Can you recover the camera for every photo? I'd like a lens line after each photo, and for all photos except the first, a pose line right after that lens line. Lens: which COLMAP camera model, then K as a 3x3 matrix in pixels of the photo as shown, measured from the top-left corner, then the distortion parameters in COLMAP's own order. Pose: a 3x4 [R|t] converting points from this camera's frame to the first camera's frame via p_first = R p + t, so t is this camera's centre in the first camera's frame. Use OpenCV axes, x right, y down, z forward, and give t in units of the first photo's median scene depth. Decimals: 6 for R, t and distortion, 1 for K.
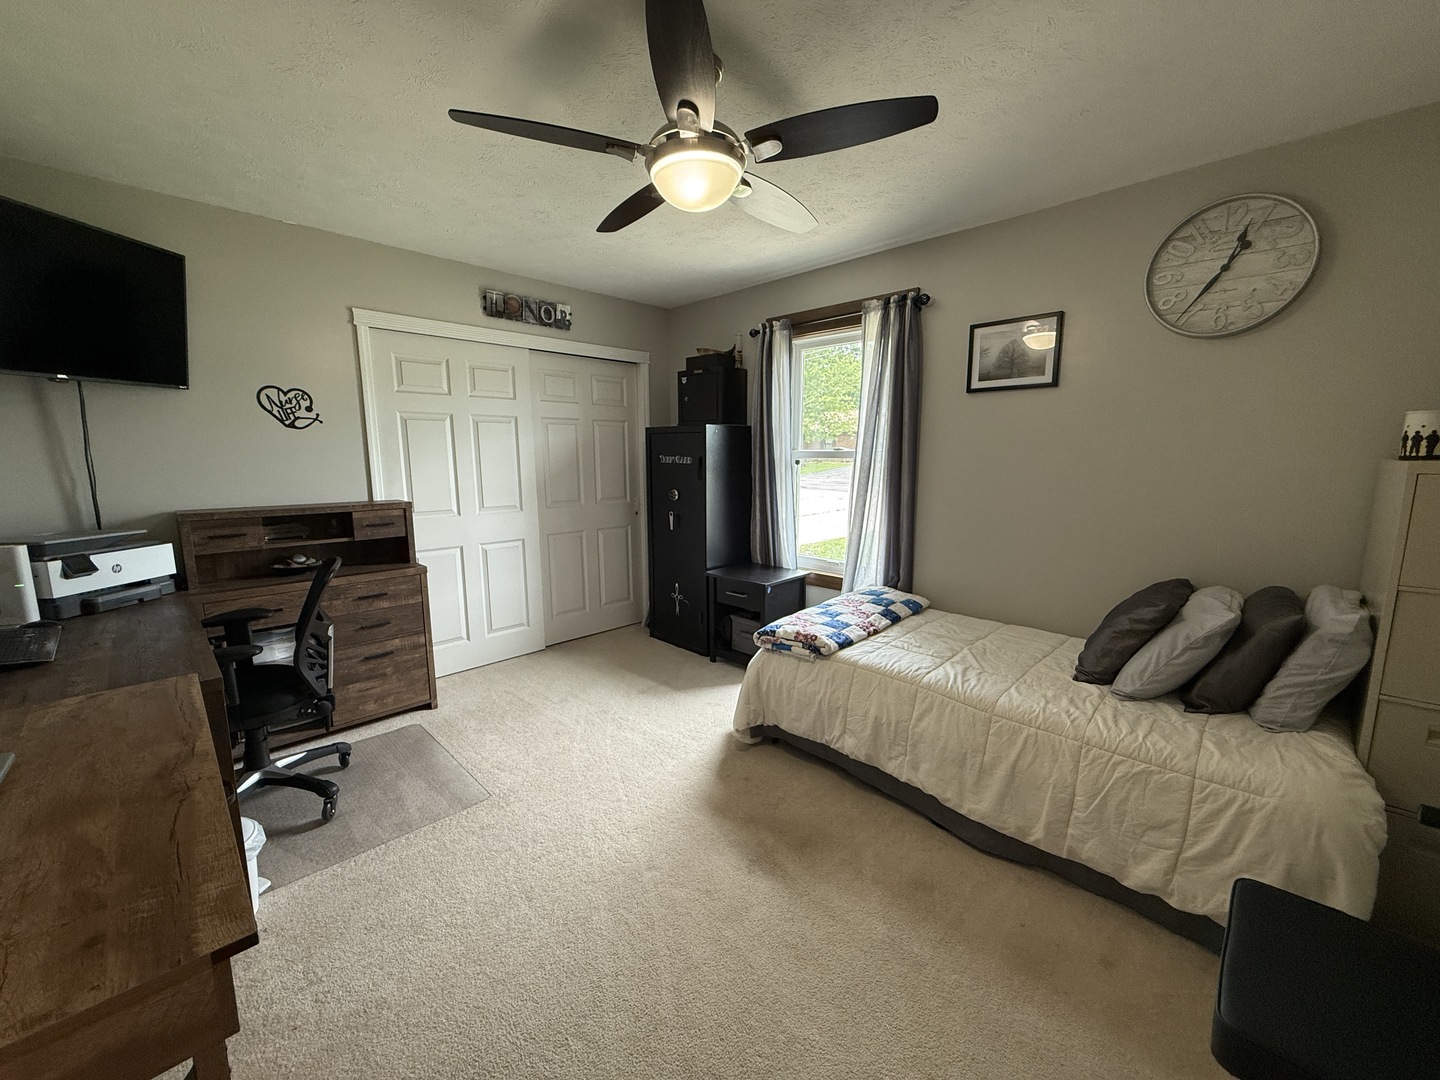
lens RADIAL K [[573.3, 0, 719.6], [0, 573.3, 539.3], [0, 0, 1]] dist [0.000284, 0.000496]
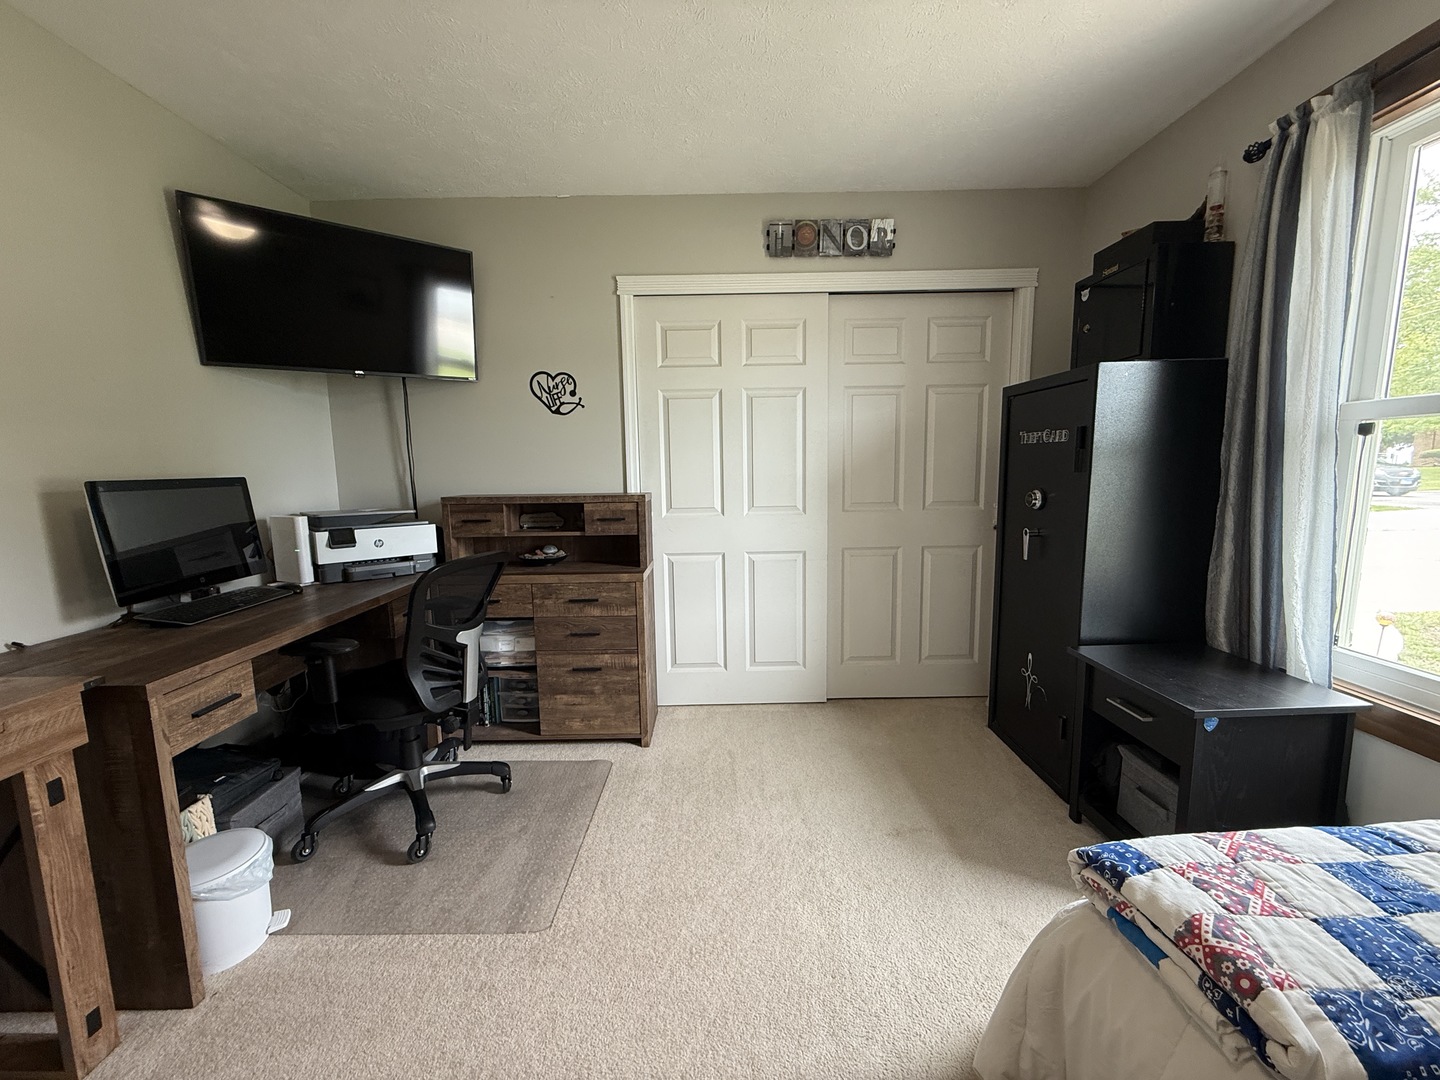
lens RADIAL K [[573.3, 0, 719.0], [0, 573.3, 539.5], [0, 0, 1]] dist [0.000284, 0.000496]
pose [[0.703824, 0.081162, -0.705723, 0.134988], [-0.089380, 0.995674, 0.025368, -0.030869], [0.704729, 0.045223, 0.708034, 0.488641]]
